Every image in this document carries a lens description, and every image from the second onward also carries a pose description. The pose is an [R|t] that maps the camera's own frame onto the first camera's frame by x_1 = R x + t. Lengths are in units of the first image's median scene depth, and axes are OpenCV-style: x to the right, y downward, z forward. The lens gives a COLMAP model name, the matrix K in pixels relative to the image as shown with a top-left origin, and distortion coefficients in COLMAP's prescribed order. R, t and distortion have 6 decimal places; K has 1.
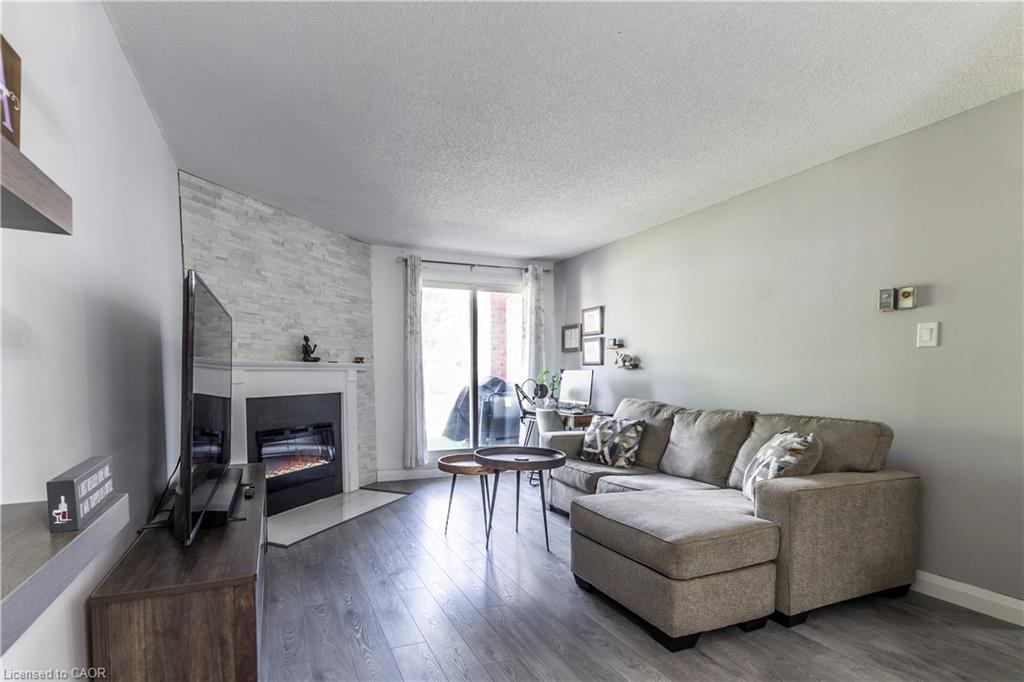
lens RADIAL K [[482.5, 0, 465.0], [0, 482.5, 397.6], [0, 0, 1]] dist [0.002915, 0.000220]
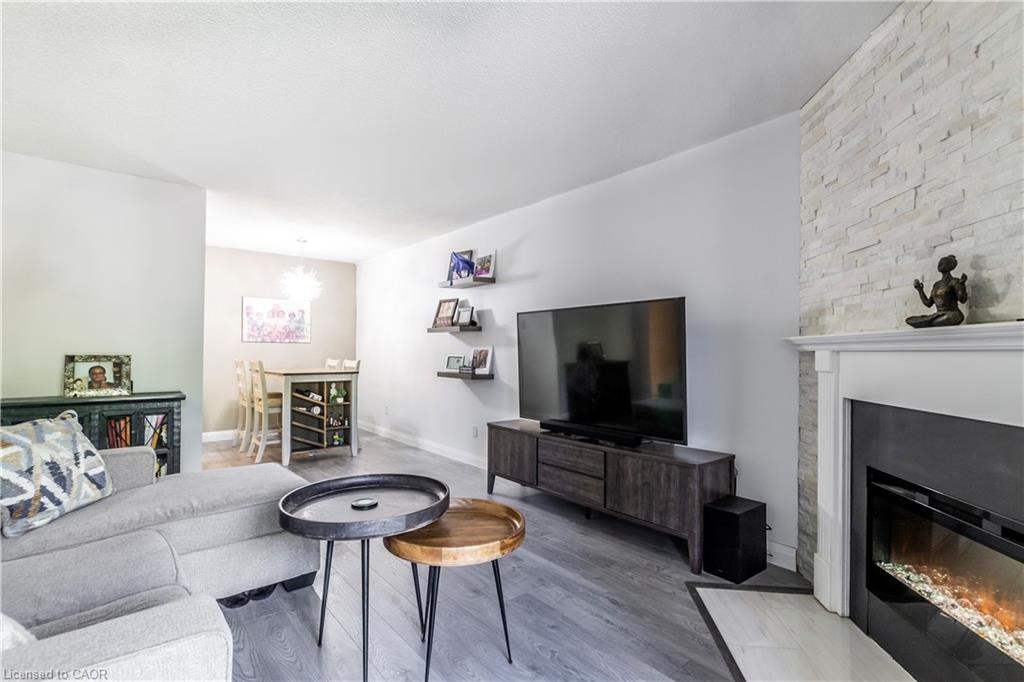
lens RADIAL K [[479.6, 0, 510.8], [0, 479.6, 349.0], [0, 0, 1]] dist [0.002169, -0.005071]
pose [[-0.950760, -0.006686, -0.309855, 0.099003], [-0.021633, 0.998760, 0.044829, -0.066445], [0.309171, 0.049325, -0.949726, 1.244555]]
